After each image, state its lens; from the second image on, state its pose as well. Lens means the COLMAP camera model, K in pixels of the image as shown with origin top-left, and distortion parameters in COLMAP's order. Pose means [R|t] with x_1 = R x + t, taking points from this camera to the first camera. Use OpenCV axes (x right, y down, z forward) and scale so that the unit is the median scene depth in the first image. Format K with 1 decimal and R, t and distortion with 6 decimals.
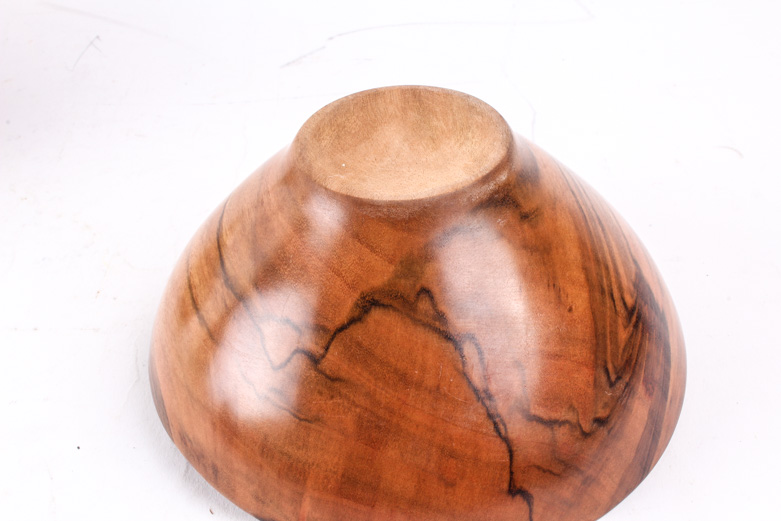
lens RADIAL K [[809.3, 0, 394.3], [0, 809.3, 260.3], [0, 0, 1]] dist [-0.031141, 0.000000]
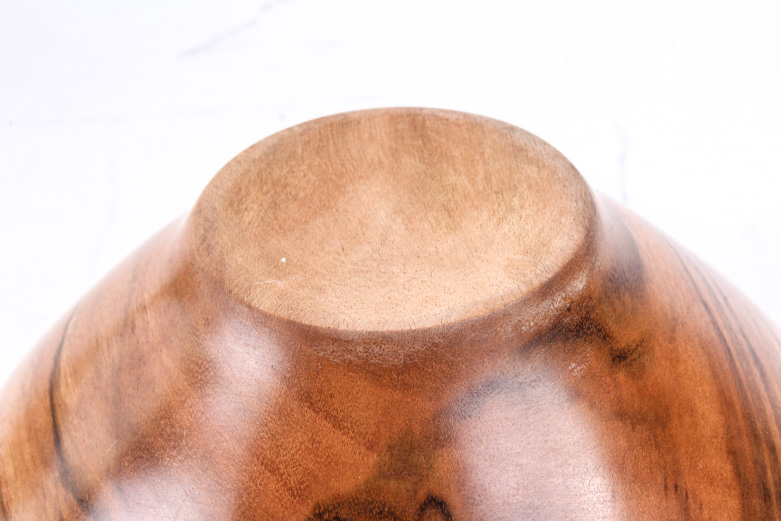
lens RADIAL K [[1240.0, 0, 388.3], [0, 1240.0, 260.5], [0, 0, 1]] dist [0.035554, 0.000000]
pose [[0.999973, -0.001047, 0.007242, 0.001511], [0.001294, 0.999418, -0.034094, -0.089047], [-0.007202, 0.034102, 0.999392, 0.170265]]
